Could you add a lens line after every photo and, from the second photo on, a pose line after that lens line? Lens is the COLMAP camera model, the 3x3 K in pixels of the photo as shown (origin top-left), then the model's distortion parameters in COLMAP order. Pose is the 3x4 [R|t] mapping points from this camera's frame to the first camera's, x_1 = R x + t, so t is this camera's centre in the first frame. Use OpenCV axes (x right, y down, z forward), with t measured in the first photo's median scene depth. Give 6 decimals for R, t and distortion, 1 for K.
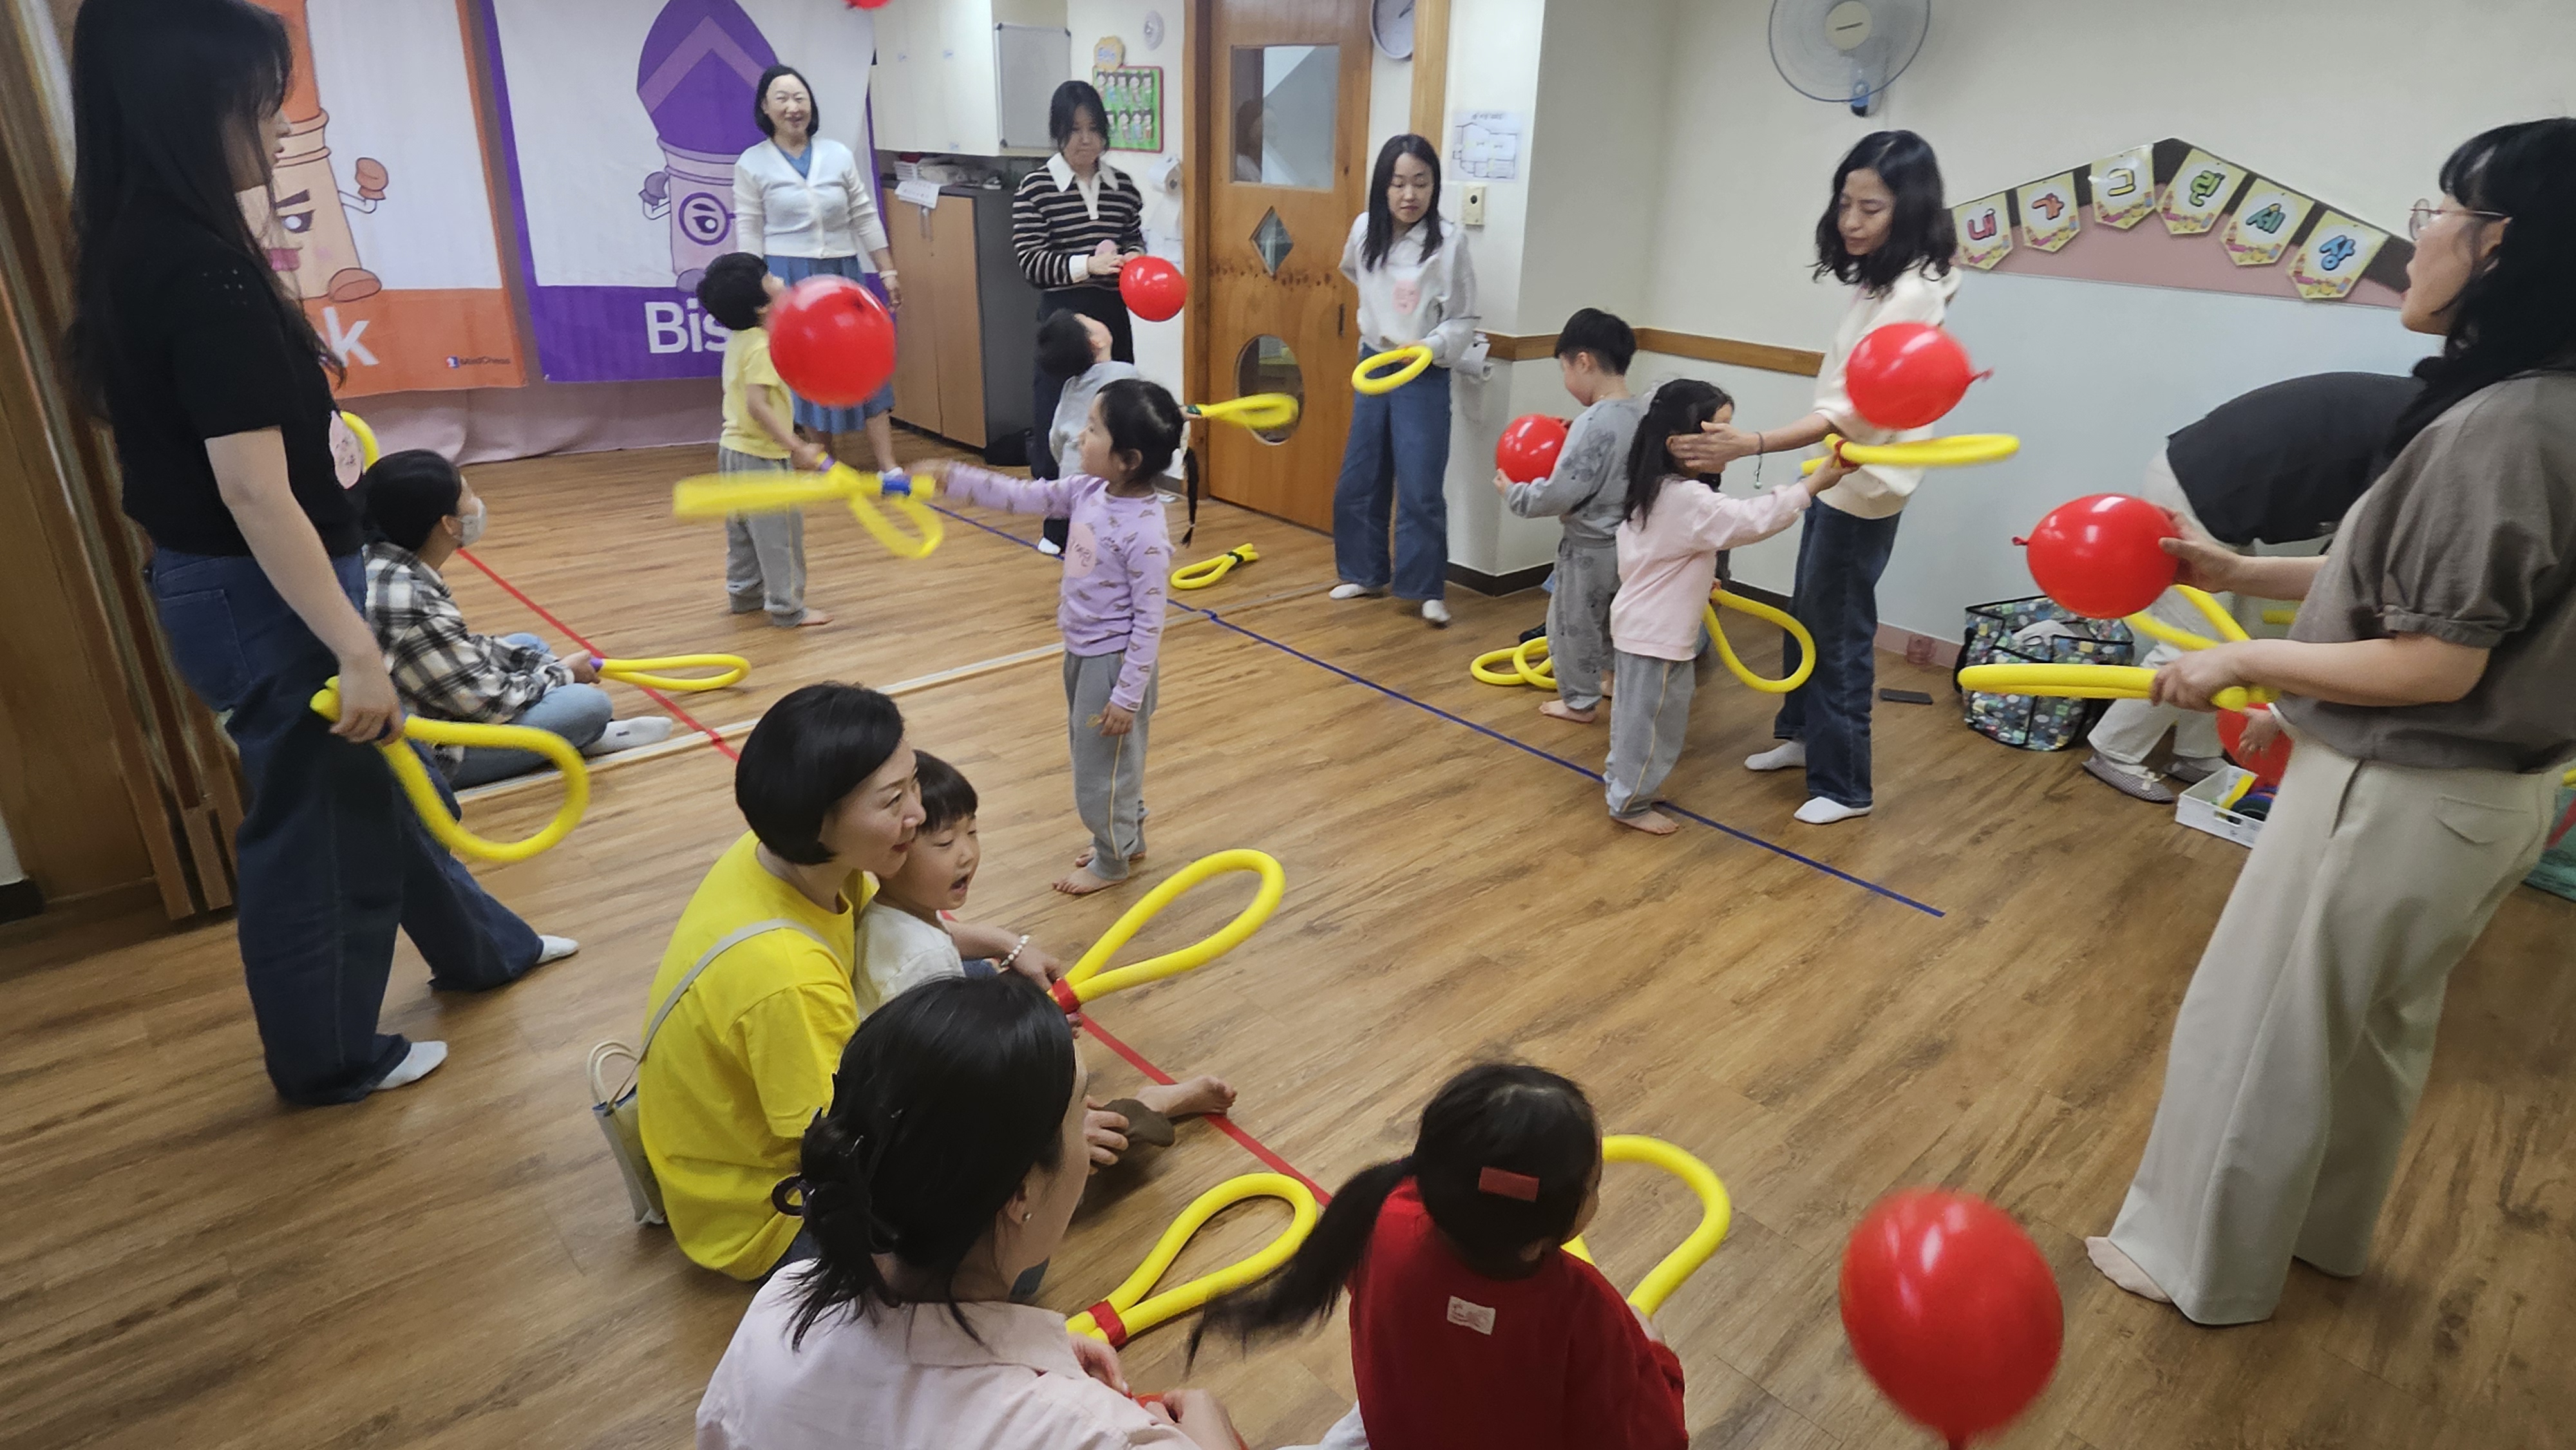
lens RADIAL K [[1361.4, 0, 1288.0], [0, 1361.4, 725.0], [0, 0, 1]] dist [-0.004112, -0.000645]
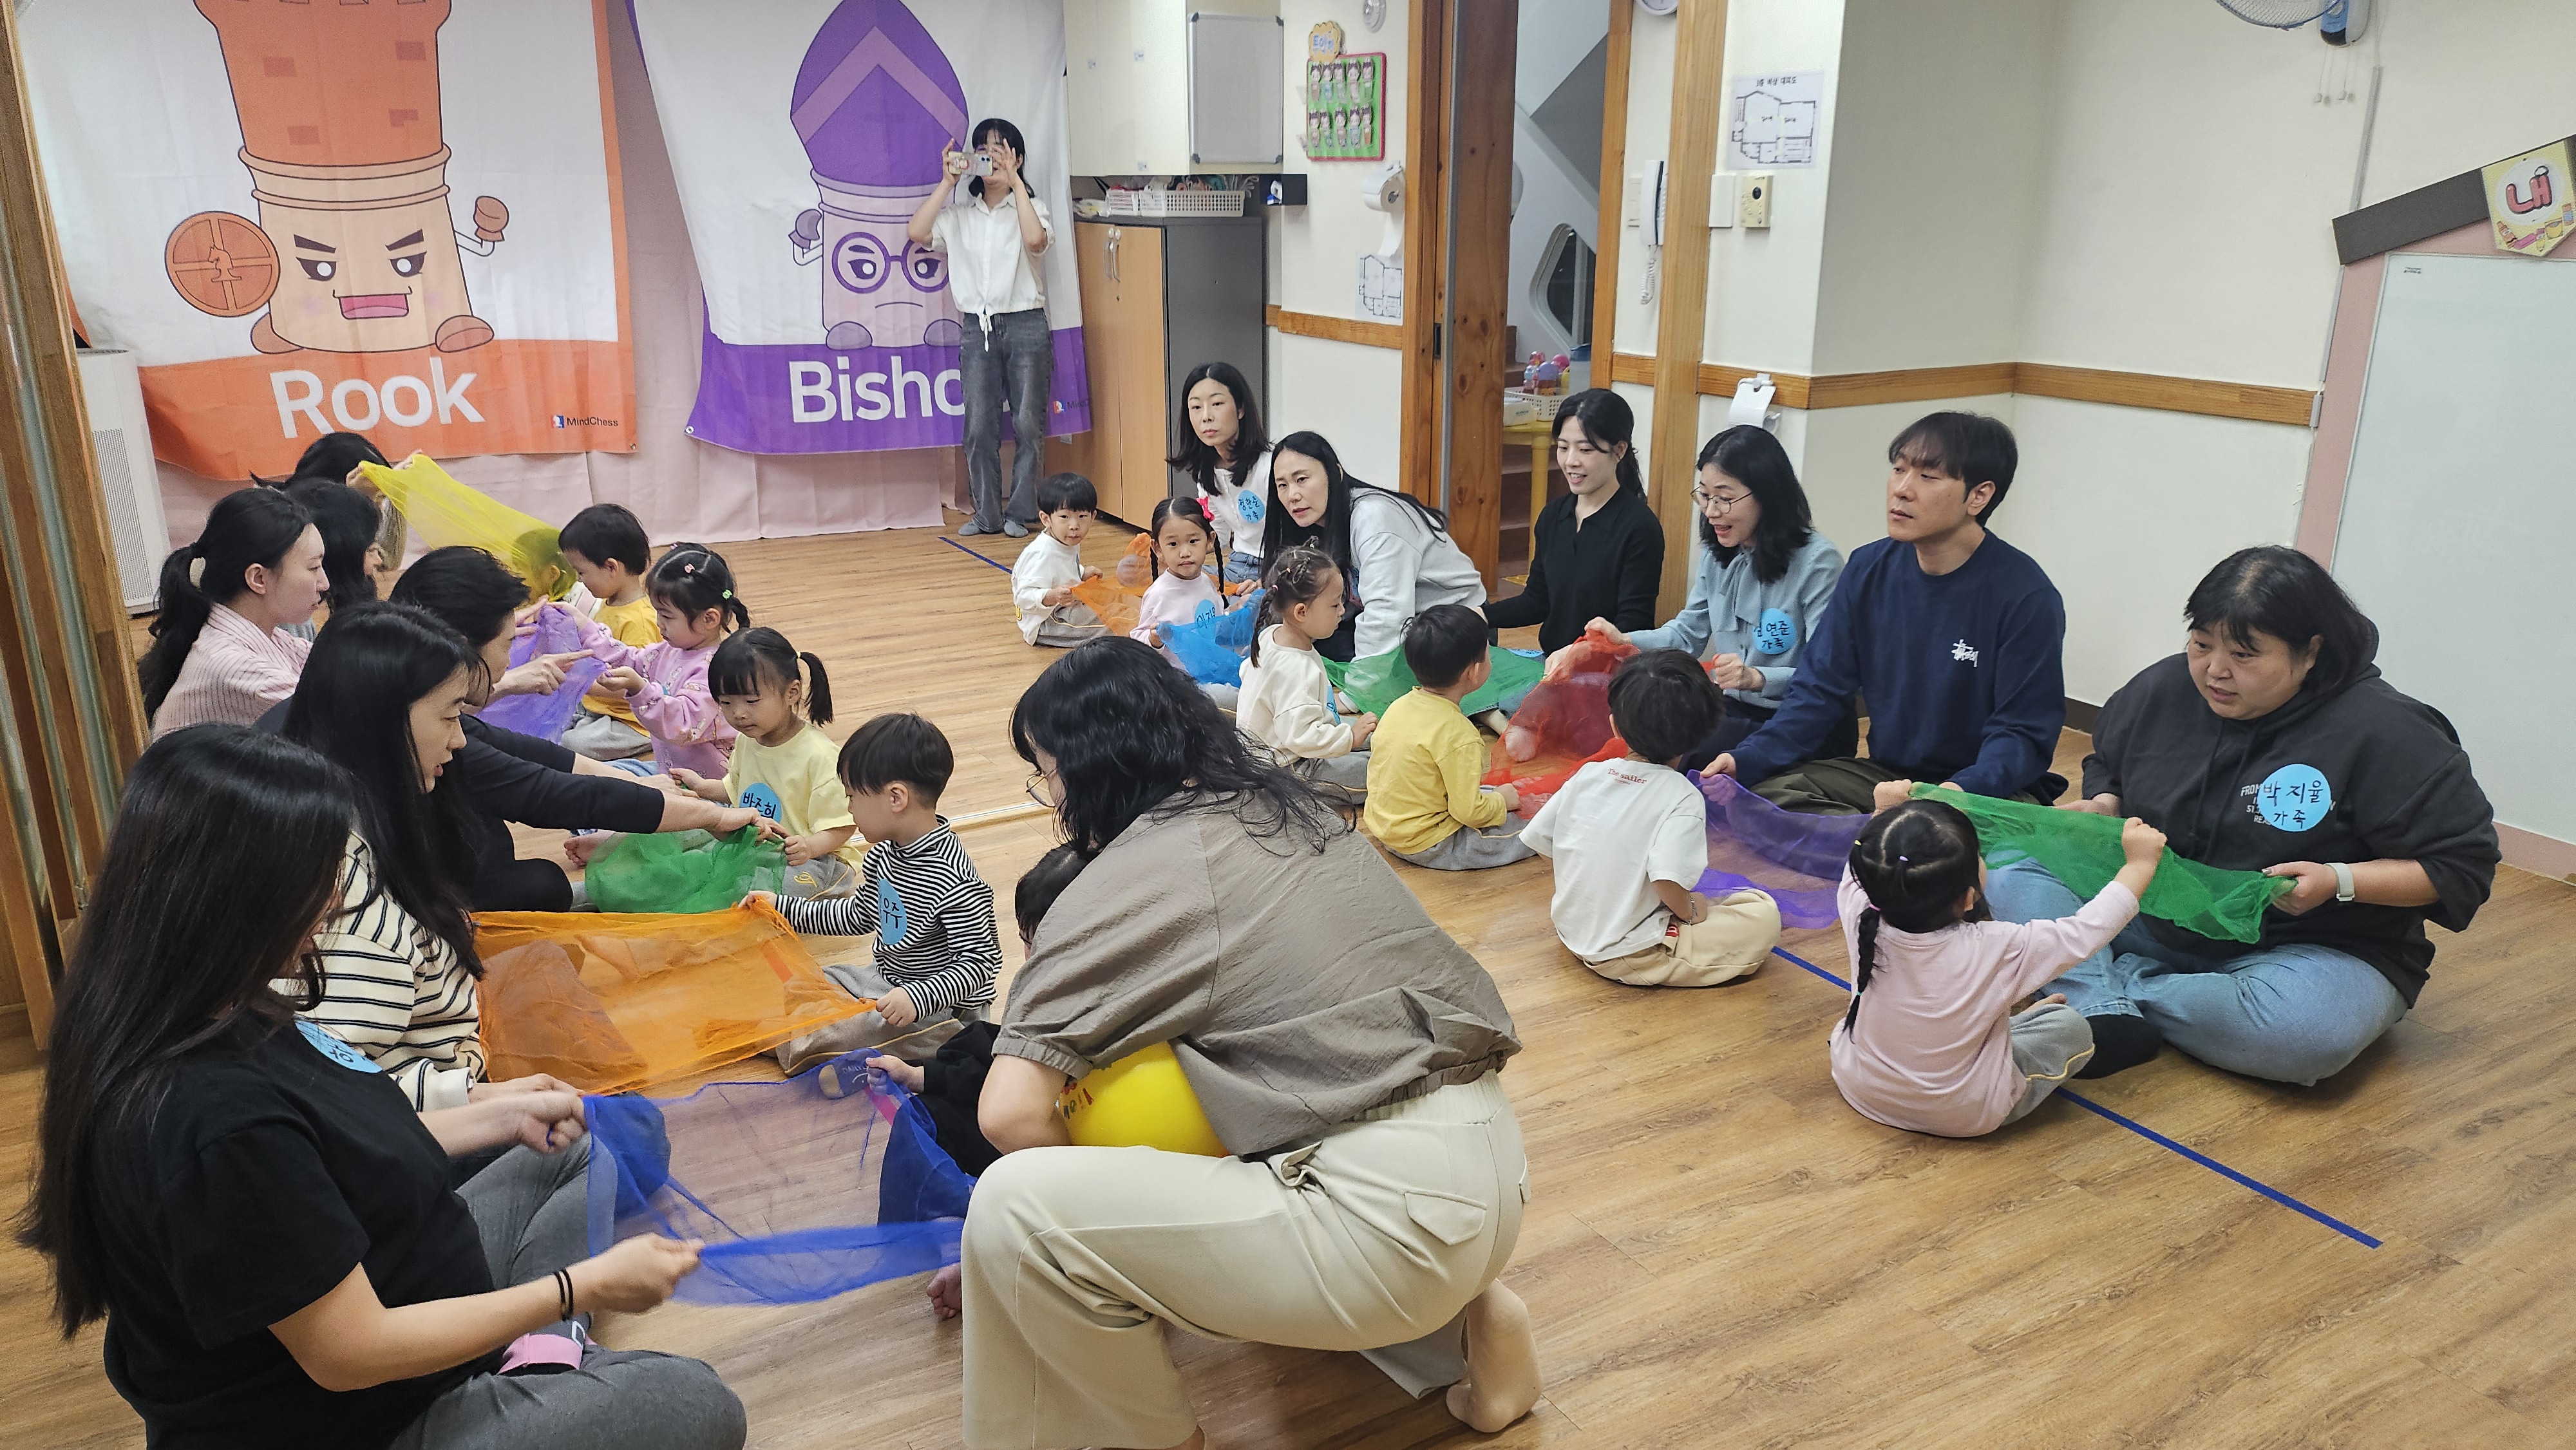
lens RADIAL K [[1759.8, 0, 1288.0], [0, 1759.8, 725.0], [0, 0, 1]] dist [0.077509, -0.071612]
pose [[0.975022, 0.029425, -0.220150, 0.124327], [-0.053016, 0.993368, -0.102027, 0.010524], [0.215688, 0.111150, 0.970116, 0.054346]]
